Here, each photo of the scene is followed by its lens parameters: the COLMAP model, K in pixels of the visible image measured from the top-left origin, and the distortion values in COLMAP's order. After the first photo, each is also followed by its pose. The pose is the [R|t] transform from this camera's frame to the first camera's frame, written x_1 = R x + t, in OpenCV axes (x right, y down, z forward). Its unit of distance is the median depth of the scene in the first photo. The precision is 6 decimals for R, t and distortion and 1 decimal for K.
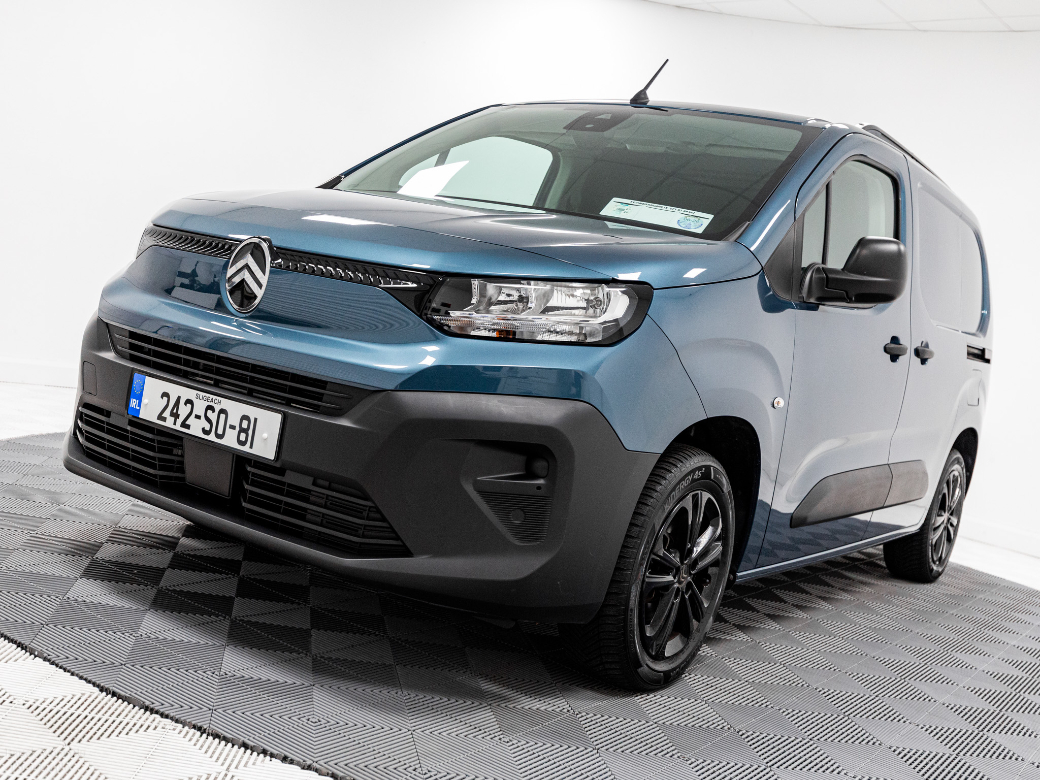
lens RADIAL K [[1132.4, 0, 520.0], [0, 1132.4, 390.0], [0, 0, 1]] dist [0.007209, -0.005434]
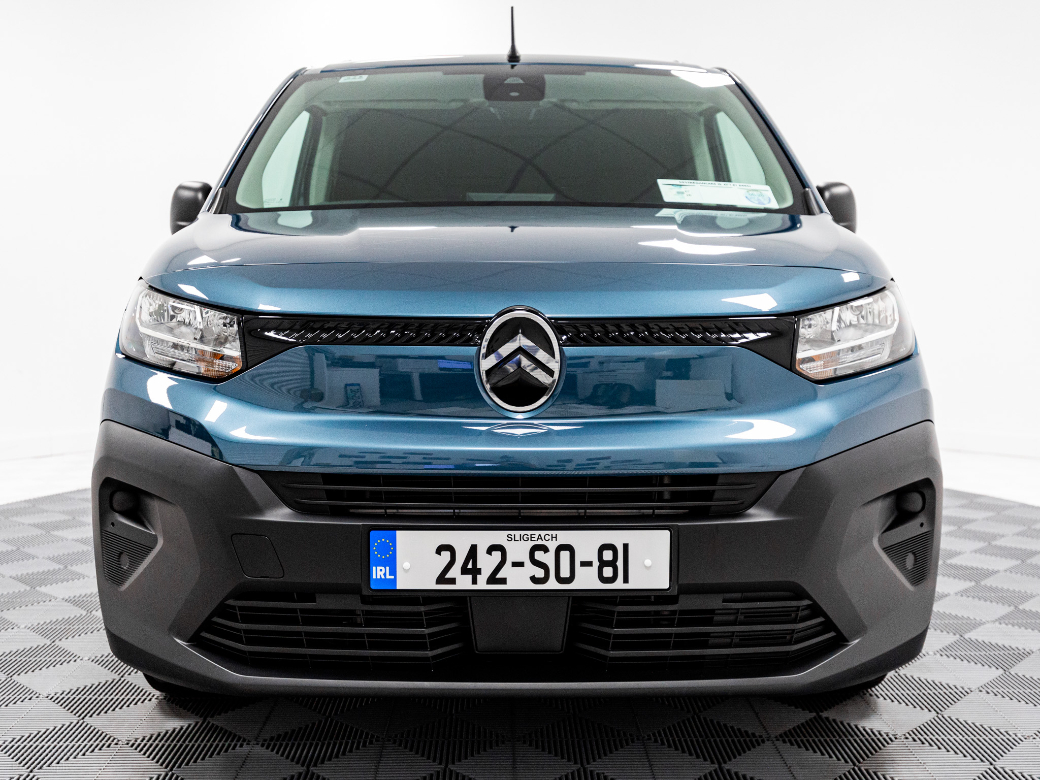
lens RADIAL K [[1162.9, 0, 520.0], [0, 1162.9, 390.0], [0, 0, 1]] dist [-0.142432, -0.007550]
pose [[0.815387, -0.217508, 0.536501, -0.667315], [0.189398, 0.975963, 0.107823, -0.169318], [-0.547057, 0.013695, 0.836983, 0.367038]]
